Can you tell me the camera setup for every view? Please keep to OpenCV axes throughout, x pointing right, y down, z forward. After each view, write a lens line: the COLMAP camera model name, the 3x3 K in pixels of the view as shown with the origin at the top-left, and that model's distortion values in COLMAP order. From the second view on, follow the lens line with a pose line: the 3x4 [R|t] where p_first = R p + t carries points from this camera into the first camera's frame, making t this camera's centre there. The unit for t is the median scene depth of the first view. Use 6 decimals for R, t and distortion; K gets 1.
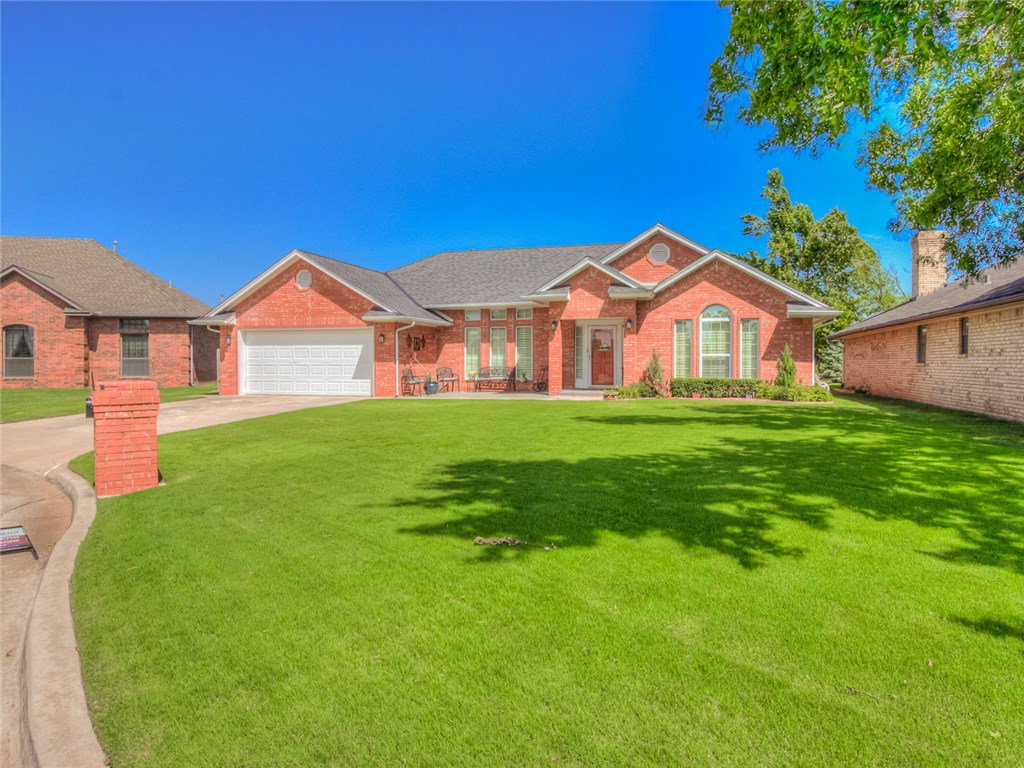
lens RADIAL K [[591.3, 0, 512.0], [0, 591.3, 384.0], [0, 0, 1]] dist [0.001659, -0.000136]
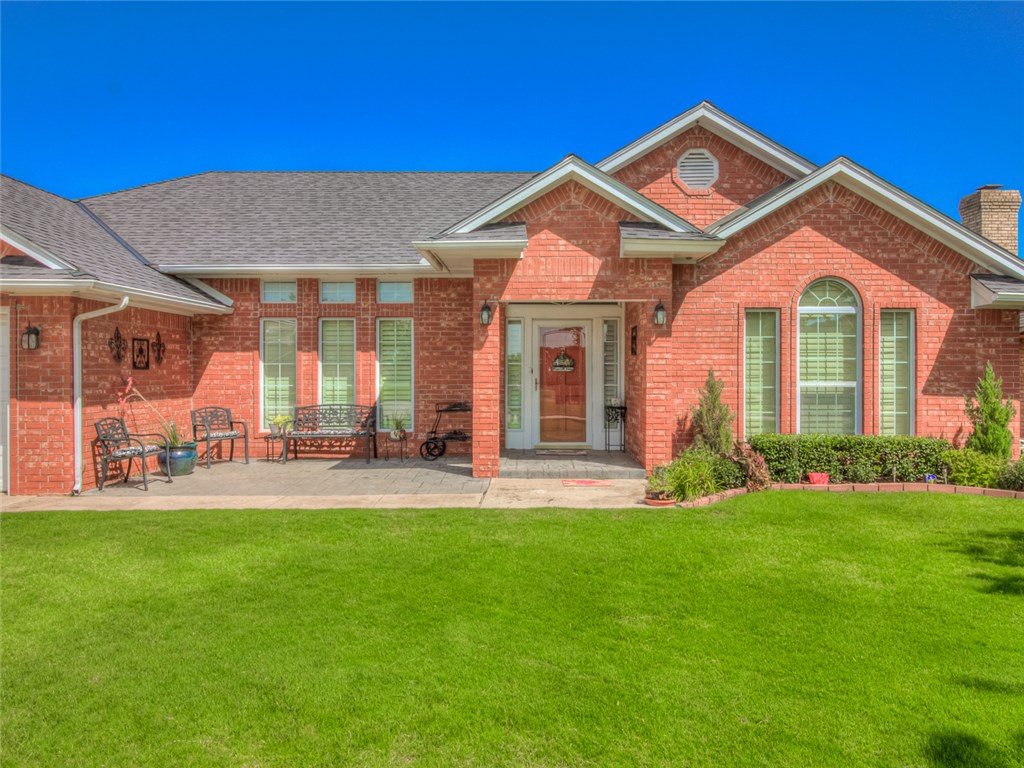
lens RADIAL K [[727.0, 0, 512.0], [0, 727.0, 384.0], [0, 0, 1]] dist [0.003755, -0.001706]
pose [[0.962507, -0.002532, 0.271246, -0.052007], [0.008346, 0.999759, -0.020282, -0.036589], [-0.271129, 0.021786, 0.962296, 0.470765]]
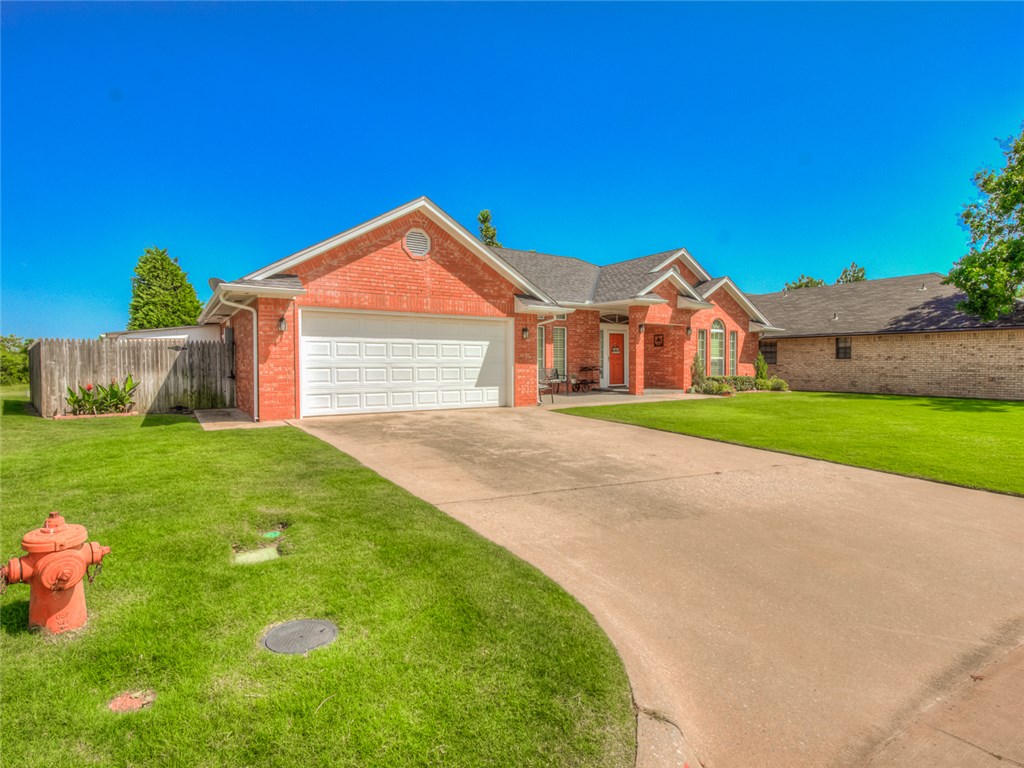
lens RADIAL K [[554.2, 0, 512.0], [0, 554.2, 384.0], [0, 0, 1]] dist [-0.001212, -0.000082]
pose [[0.635279, -0.026969, 0.771811, -0.814150], [0.032562, 0.999437, 0.008121, -0.015366], [-0.771596, 0.019973, 0.635800, 0.531351]]
